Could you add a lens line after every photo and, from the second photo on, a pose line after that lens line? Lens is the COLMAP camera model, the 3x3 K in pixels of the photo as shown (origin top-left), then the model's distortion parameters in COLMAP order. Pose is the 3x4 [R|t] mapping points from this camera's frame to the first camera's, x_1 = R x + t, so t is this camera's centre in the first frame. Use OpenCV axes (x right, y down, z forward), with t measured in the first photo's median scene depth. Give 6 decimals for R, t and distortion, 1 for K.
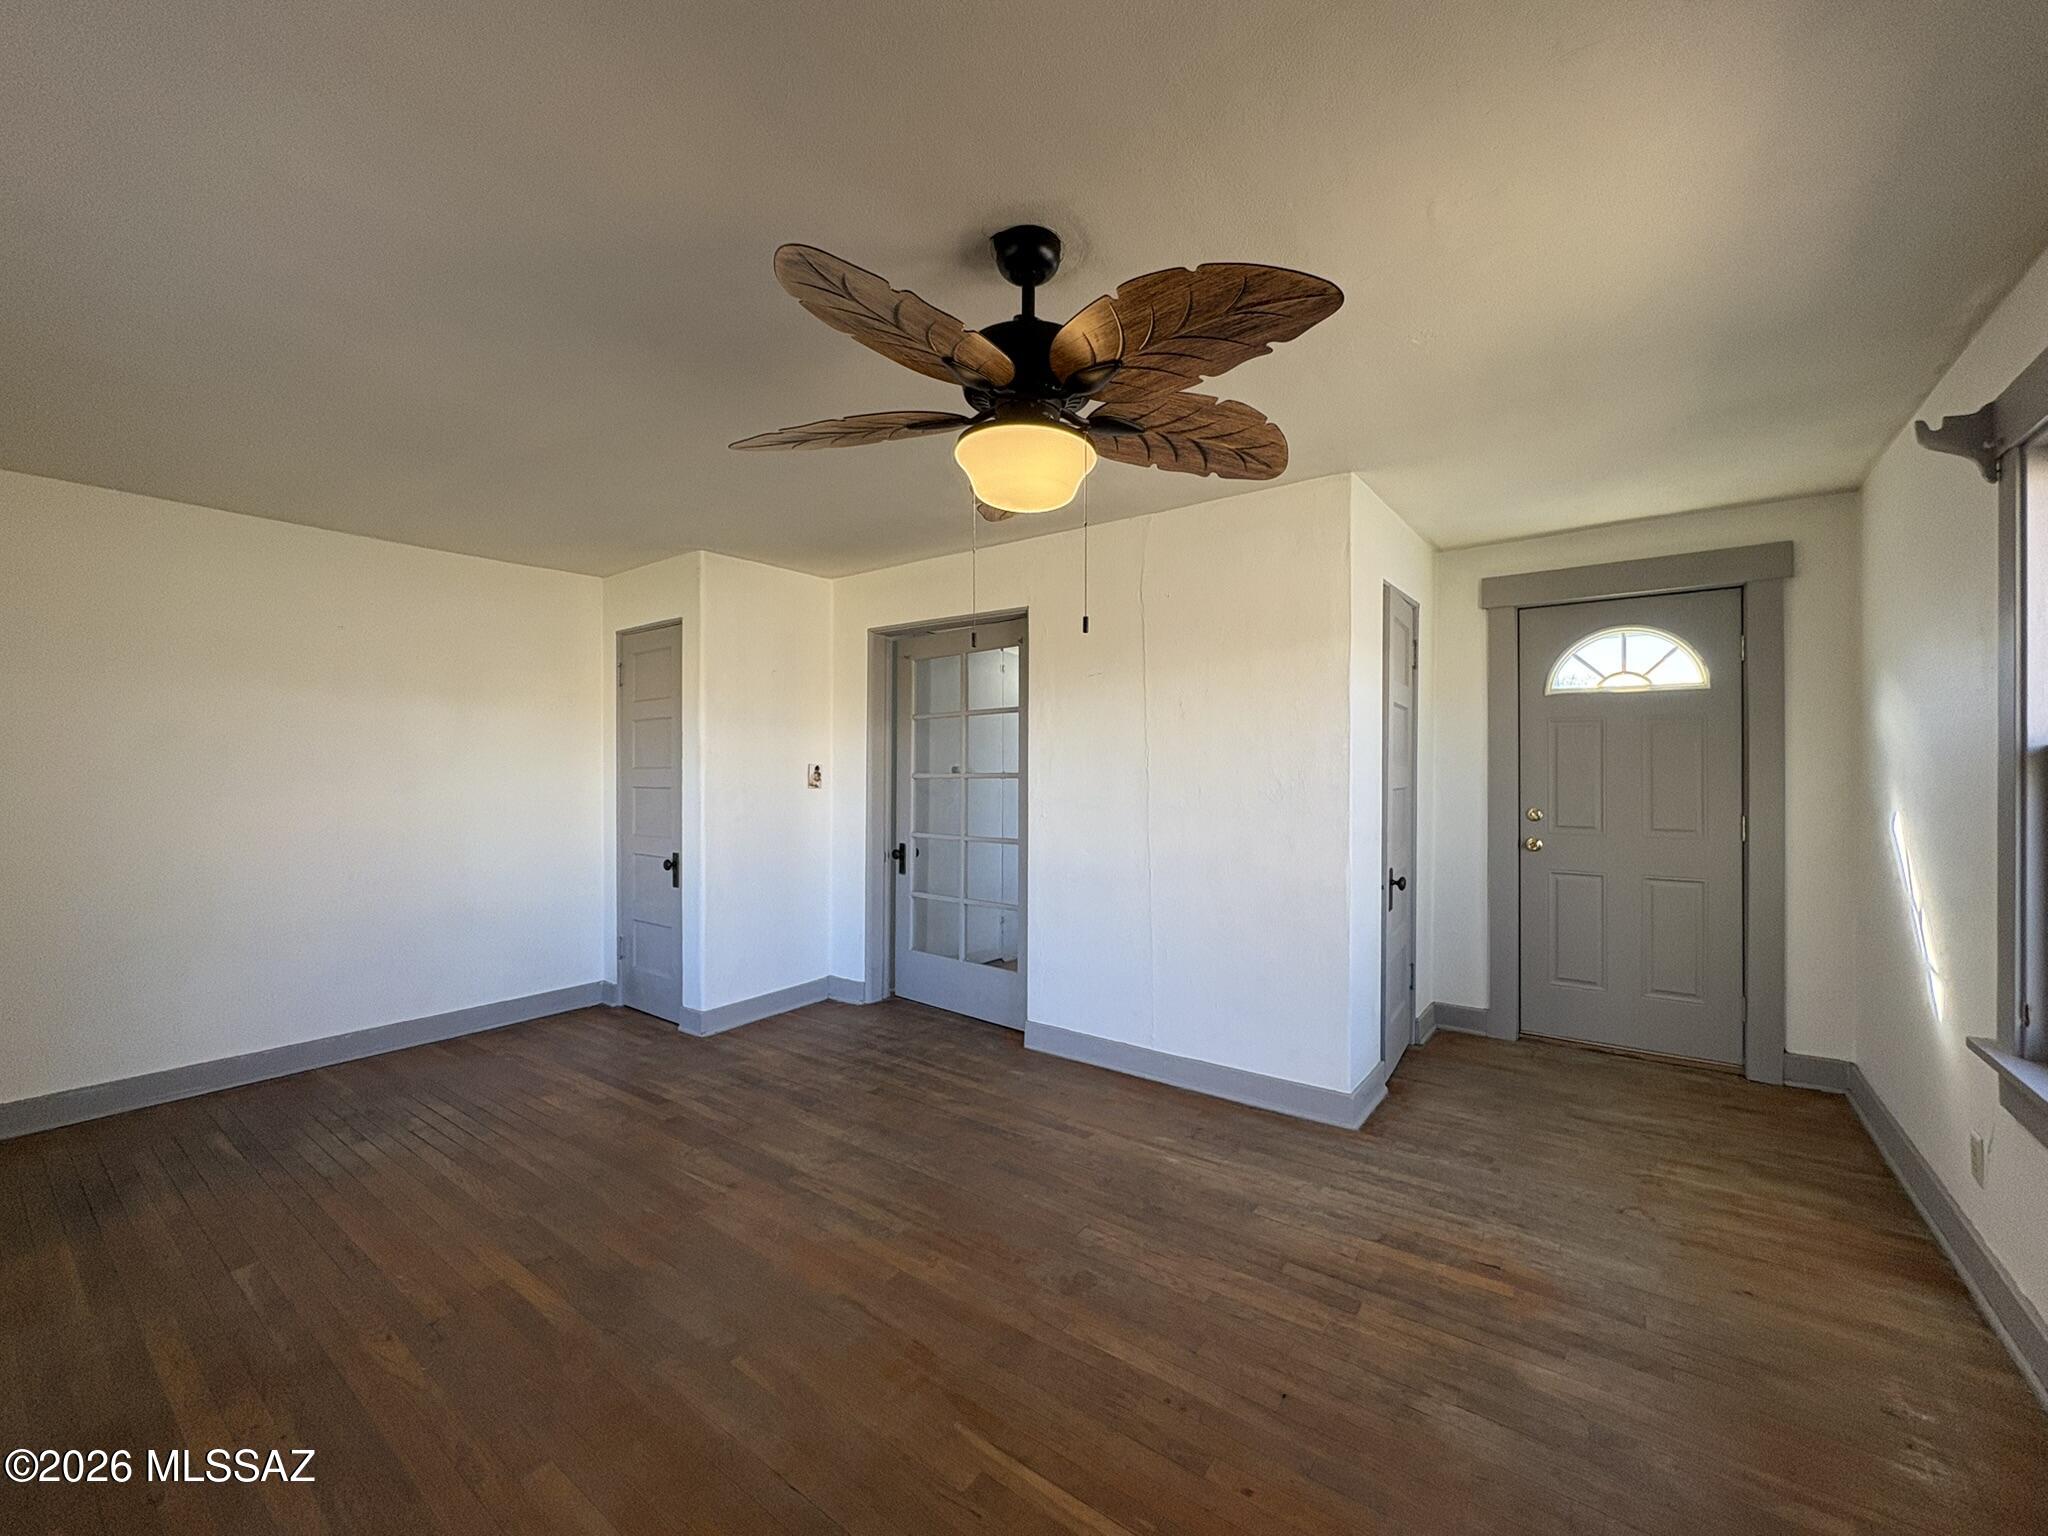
lens RADIAL K [[814.8, 0, 1030.0], [0, 814.8, 768.4], [0, 0, 1]] dist [-0.000715, 0.000249]
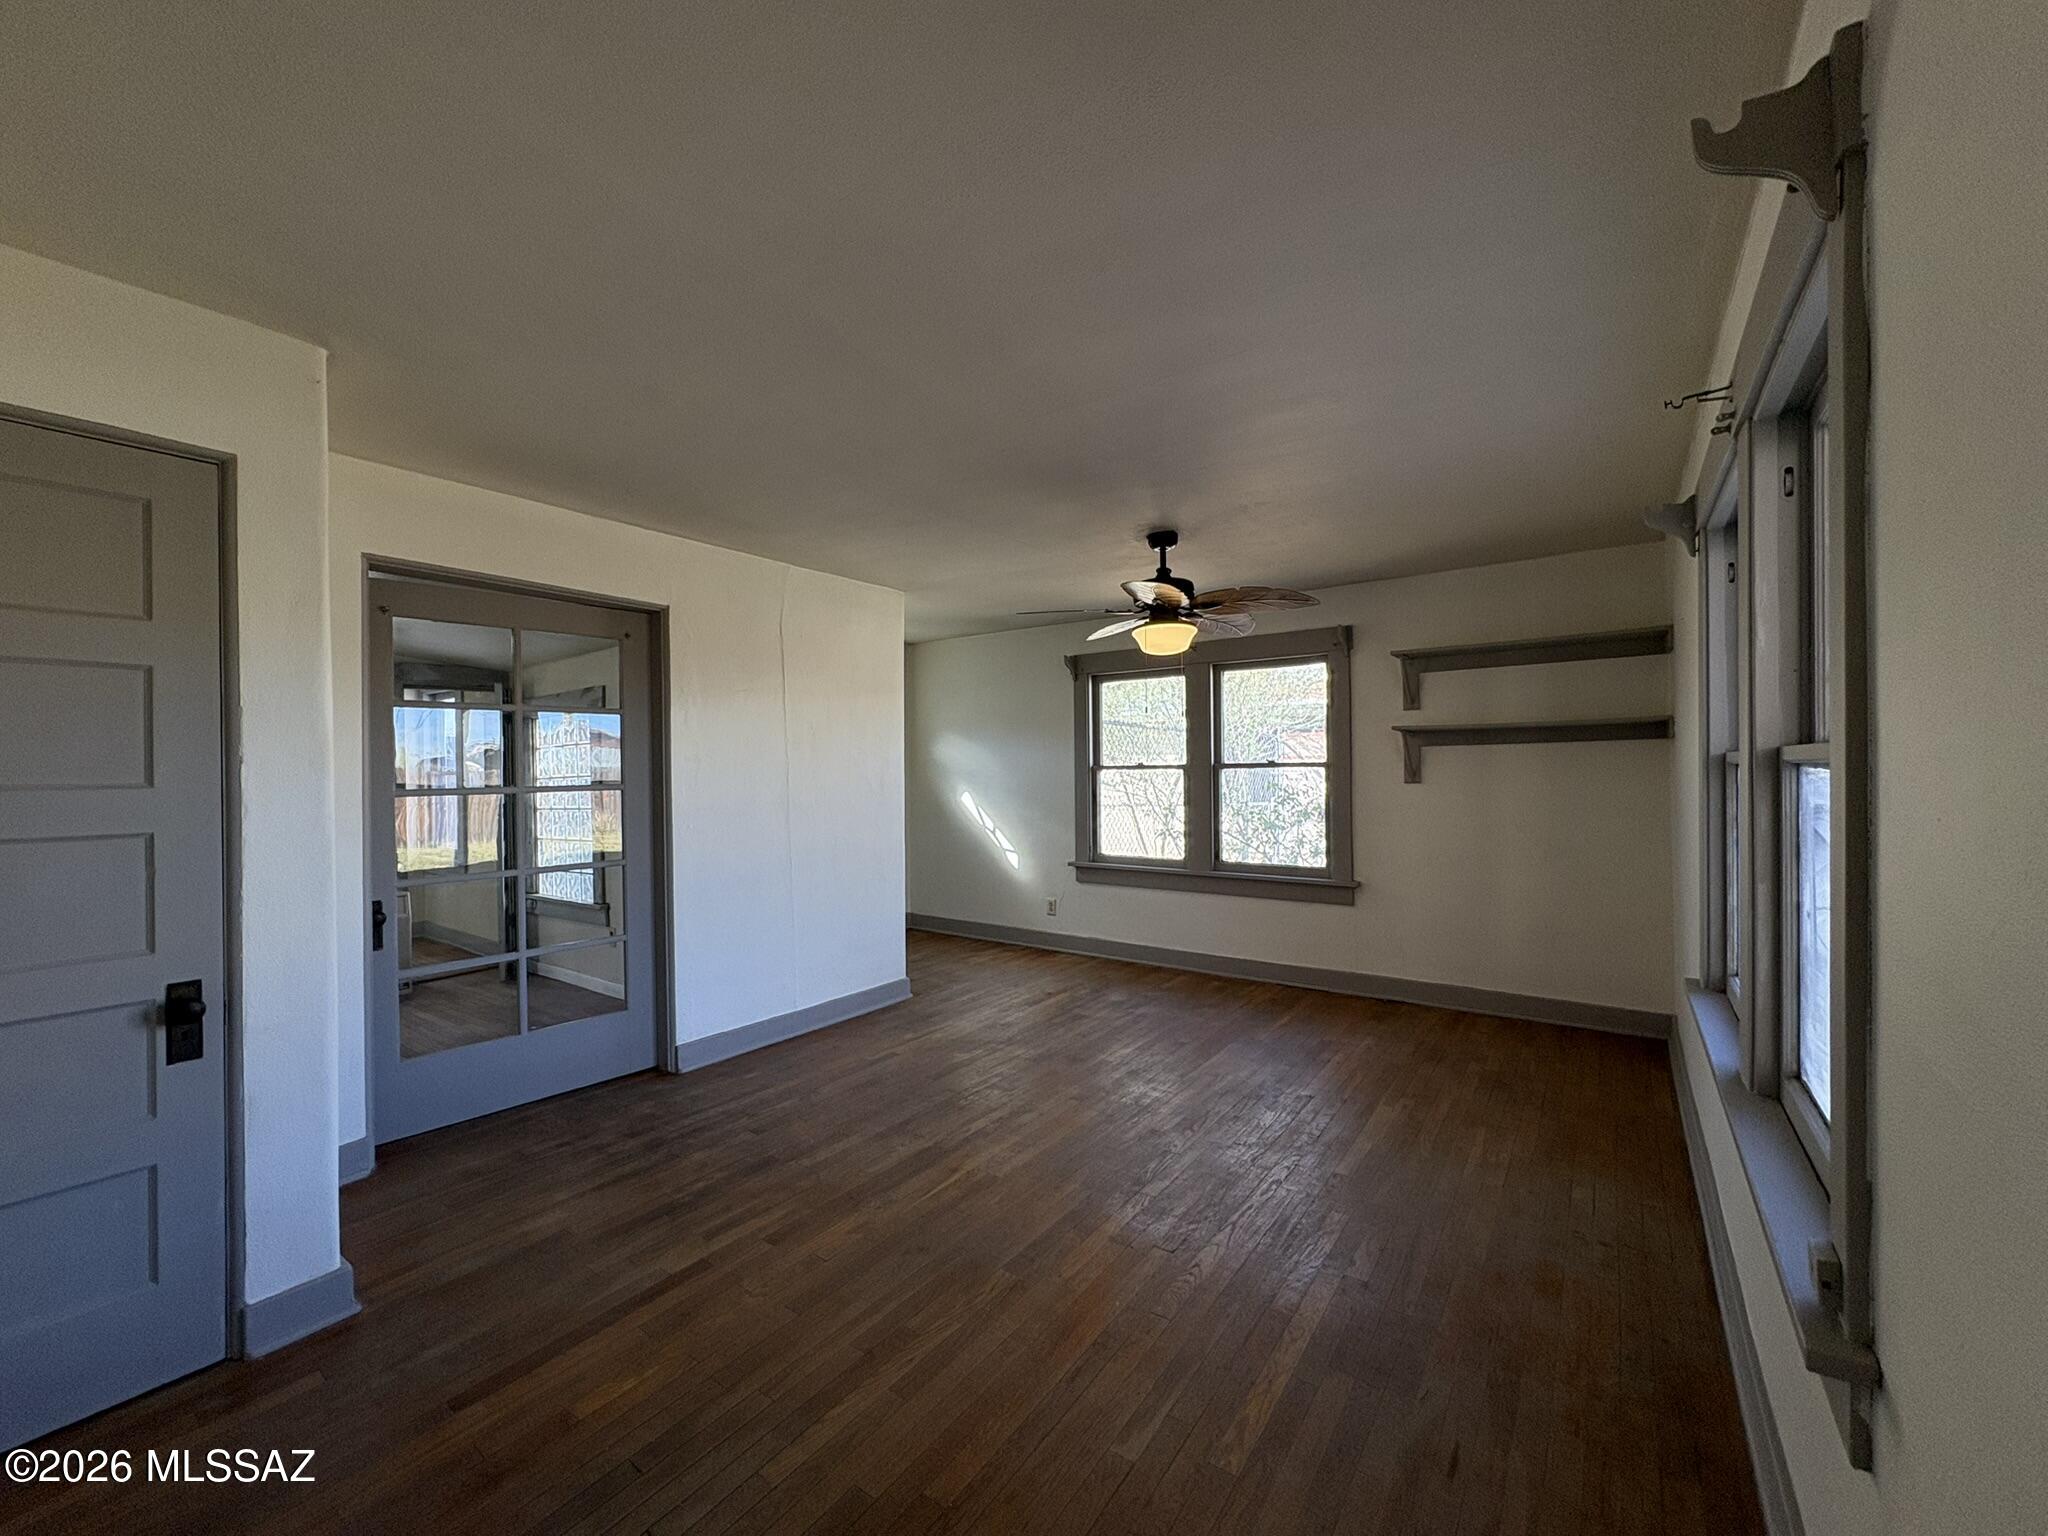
lens RADIAL K [[814.8, 0, 1018.8], [0, 814.8, 773.4], [0, 0, 1]] dist [-0.000715, 0.000249]
pose [[-0.002906, -0.005727, 0.999979, -1.302886], [0.006352, 0.999963, 0.005745, -0.012558], [-0.999976, 0.006368, -0.002870, 0.832203]]
